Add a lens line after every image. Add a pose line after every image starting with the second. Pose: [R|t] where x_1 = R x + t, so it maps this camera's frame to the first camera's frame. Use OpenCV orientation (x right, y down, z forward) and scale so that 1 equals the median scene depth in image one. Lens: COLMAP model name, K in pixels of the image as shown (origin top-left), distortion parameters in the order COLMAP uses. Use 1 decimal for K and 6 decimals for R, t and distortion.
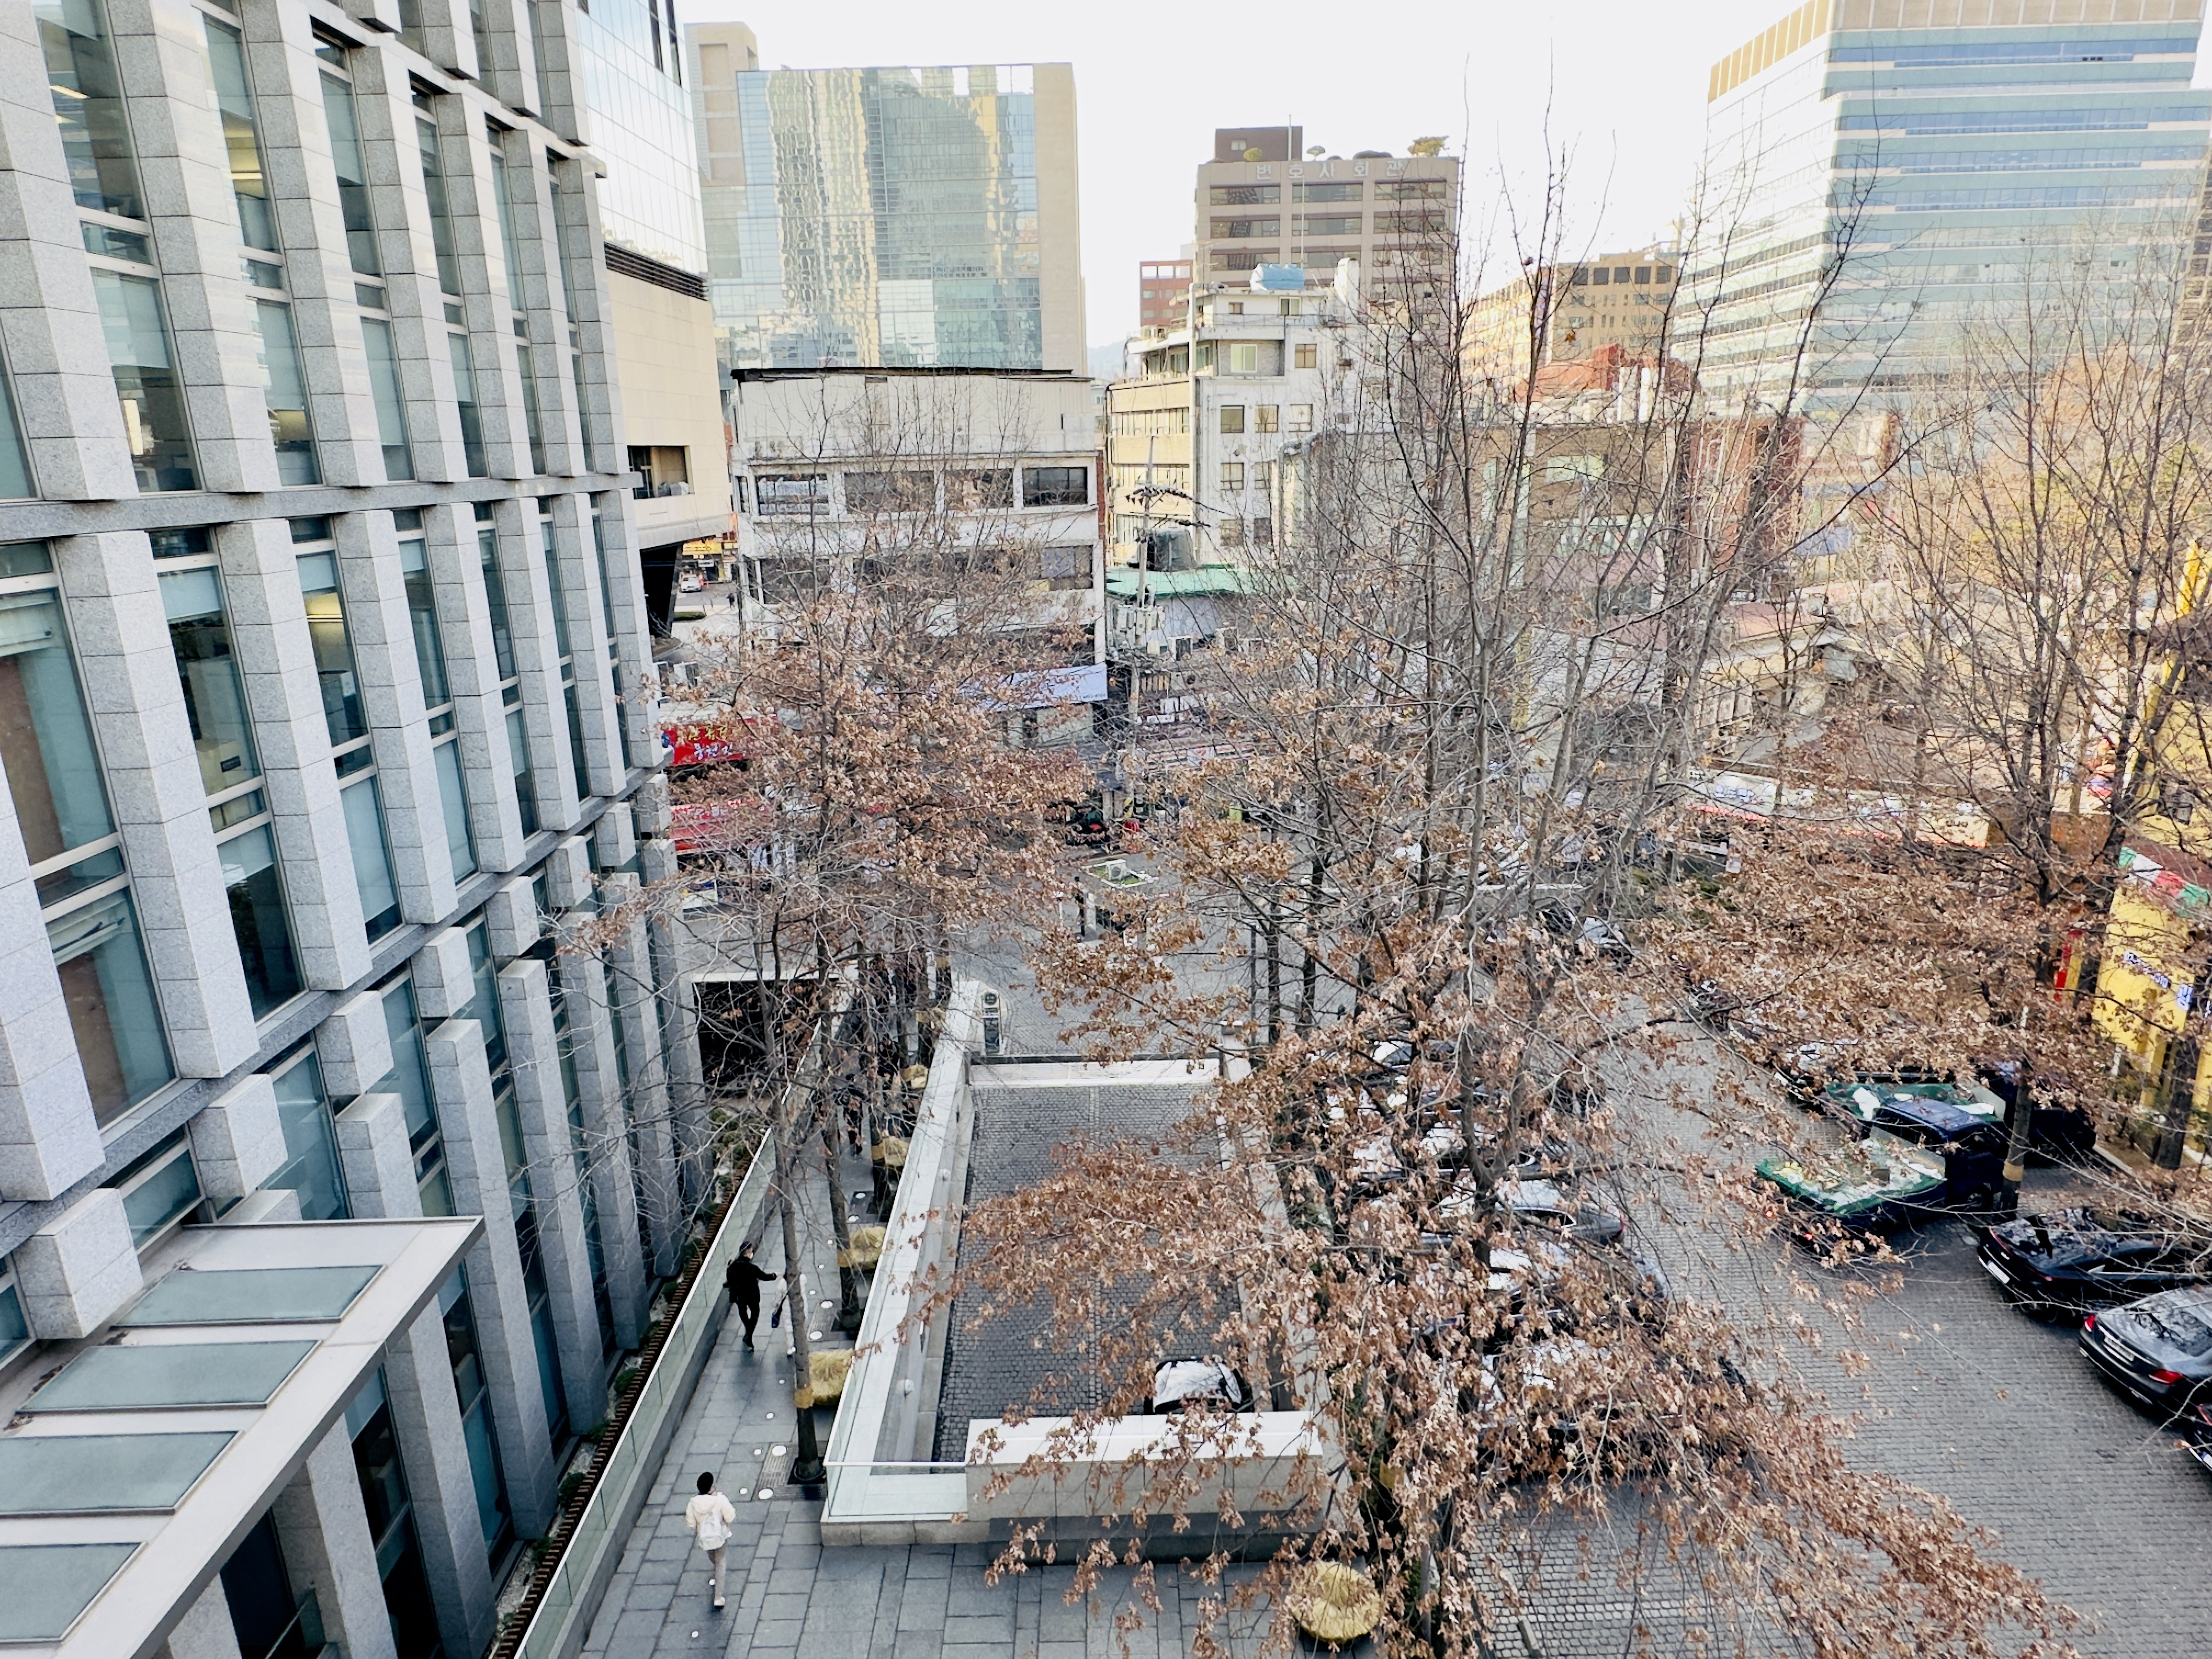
lens RADIAL K [[1324.3, 0, 1105.5], [0, 1324.3, 825.6], [0, 0, 1]] dist [0.005794, 0.001944]
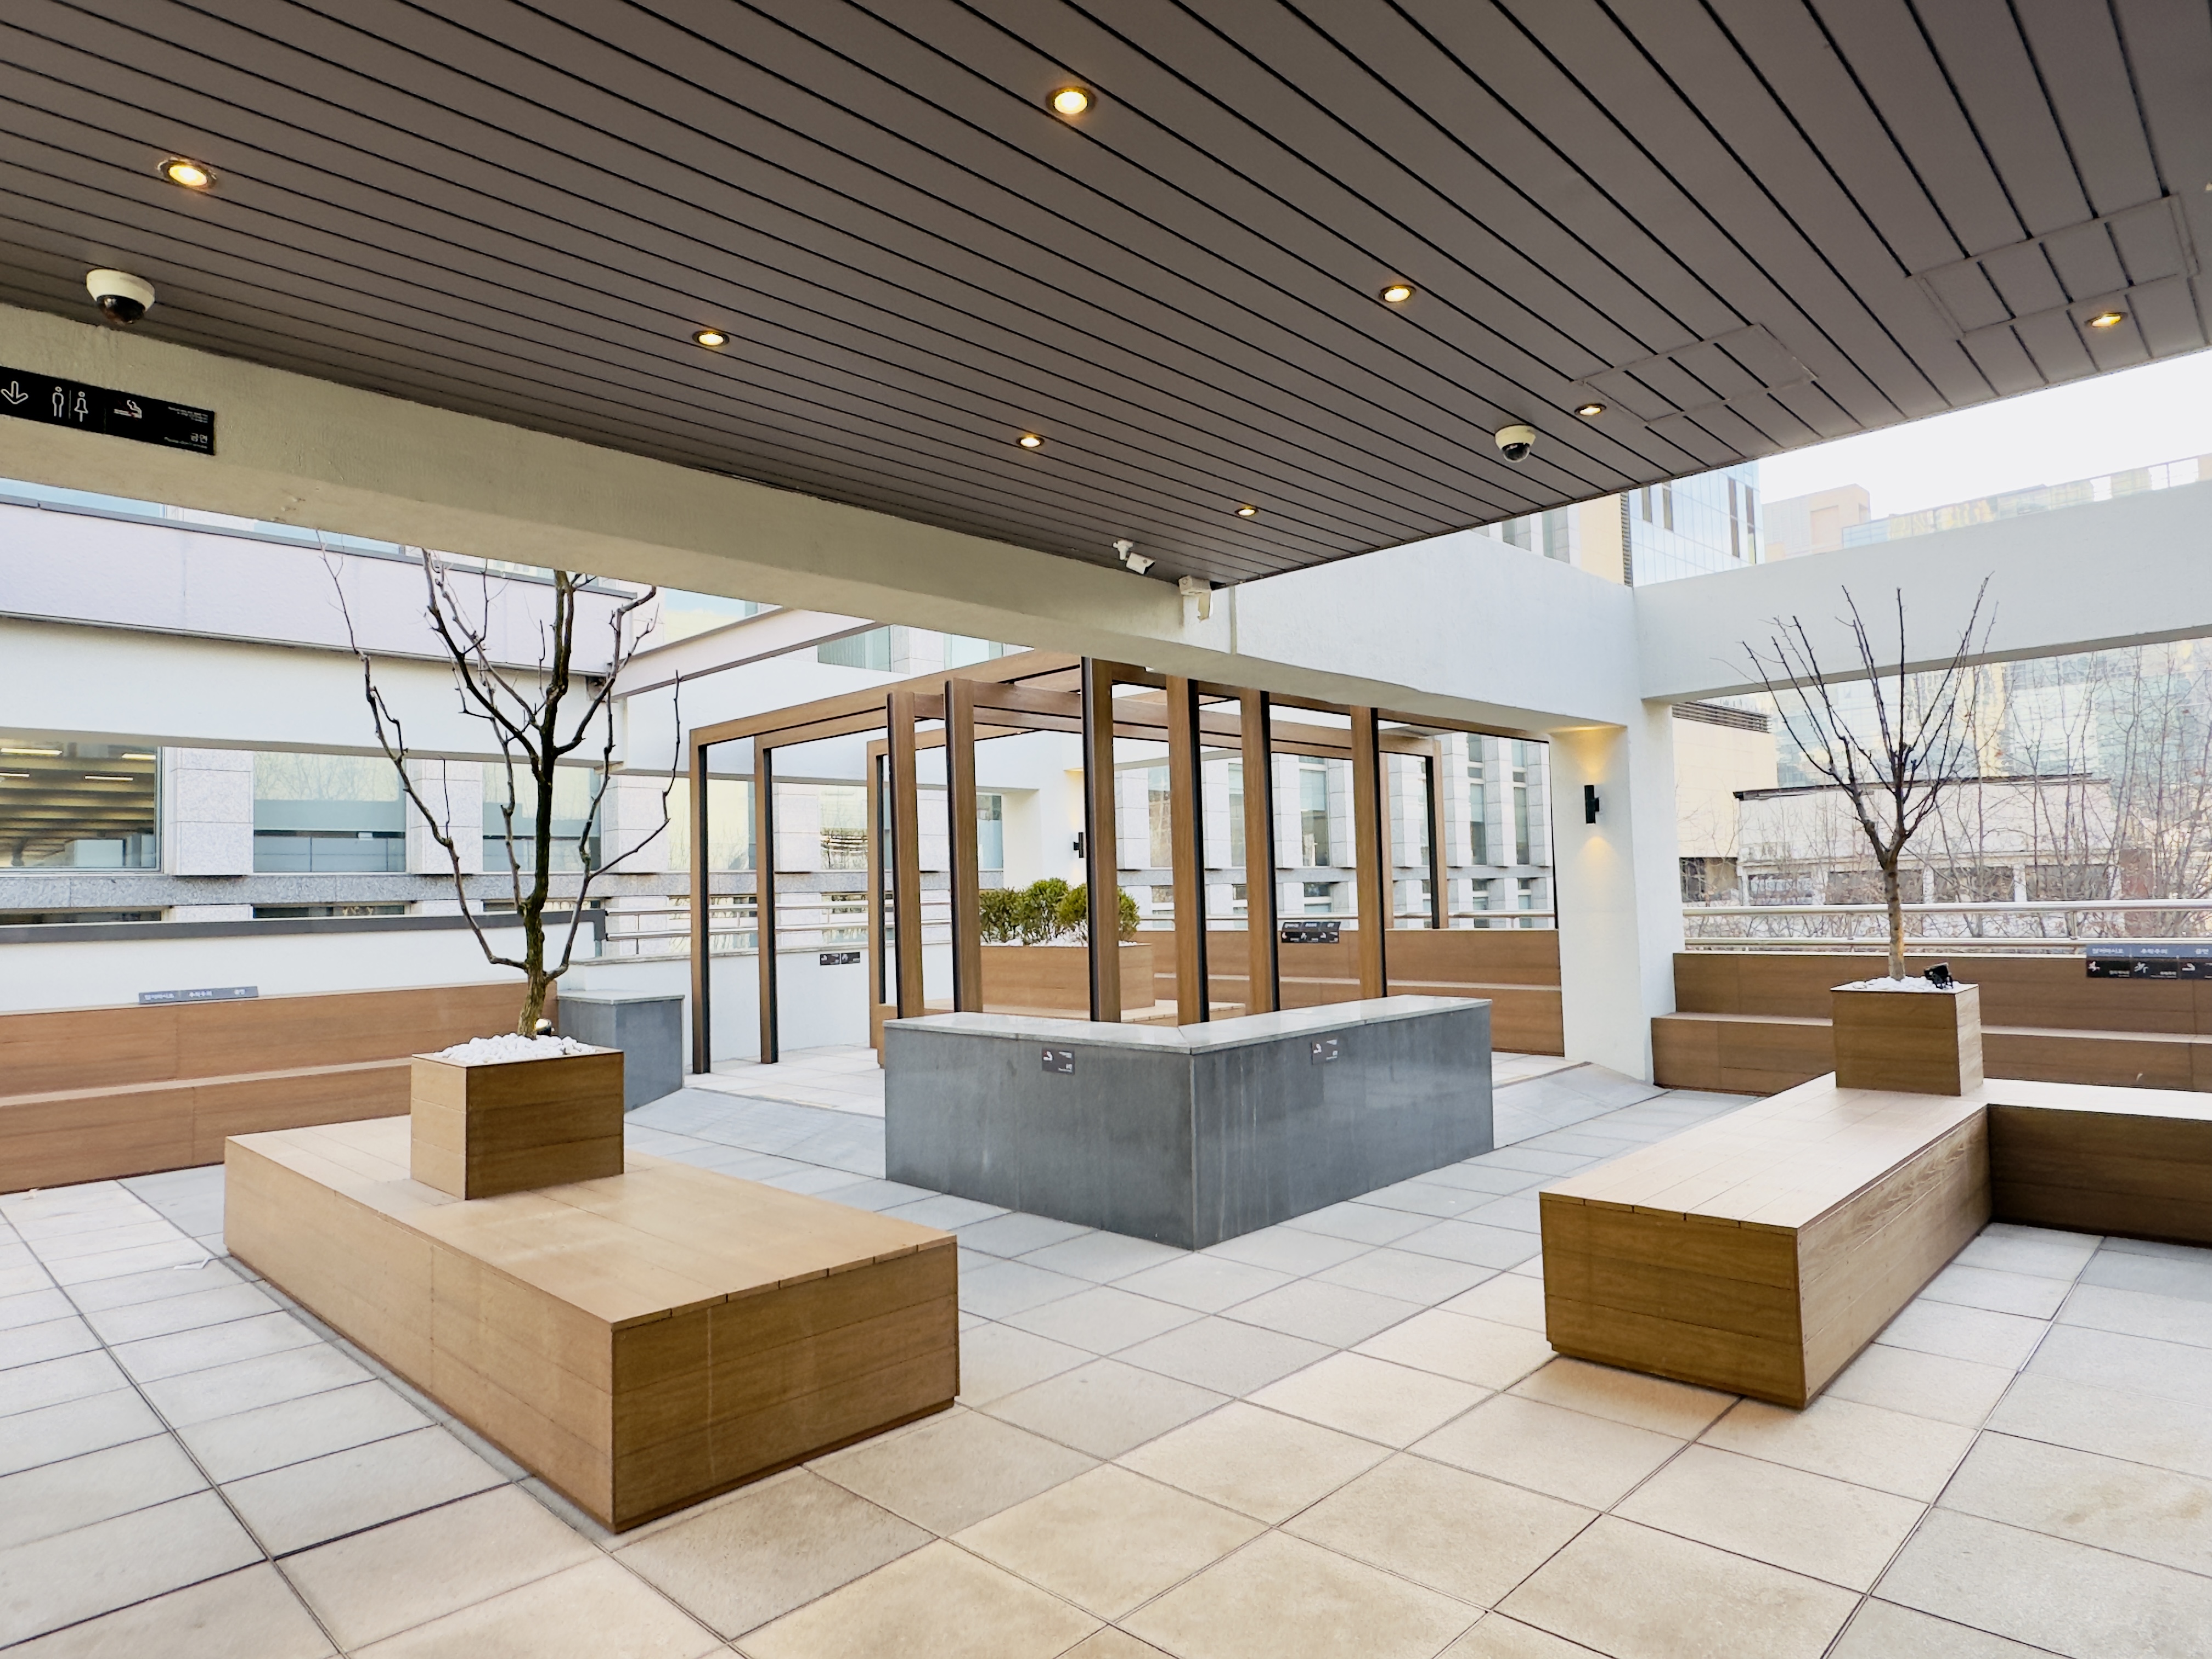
lens RADIAL K [[1286.8, 0, 1111.4], [0, 1286.8, 831.8], [0, 0, 1]] dist [-0.000076, -0.000091]
pose [[0.706421, -0.036129, -0.706870, 0.151175], [-0.178695, 0.957240, -0.227507, 0.064540], [0.684864, 0.287030, 0.669758, -0.178307]]
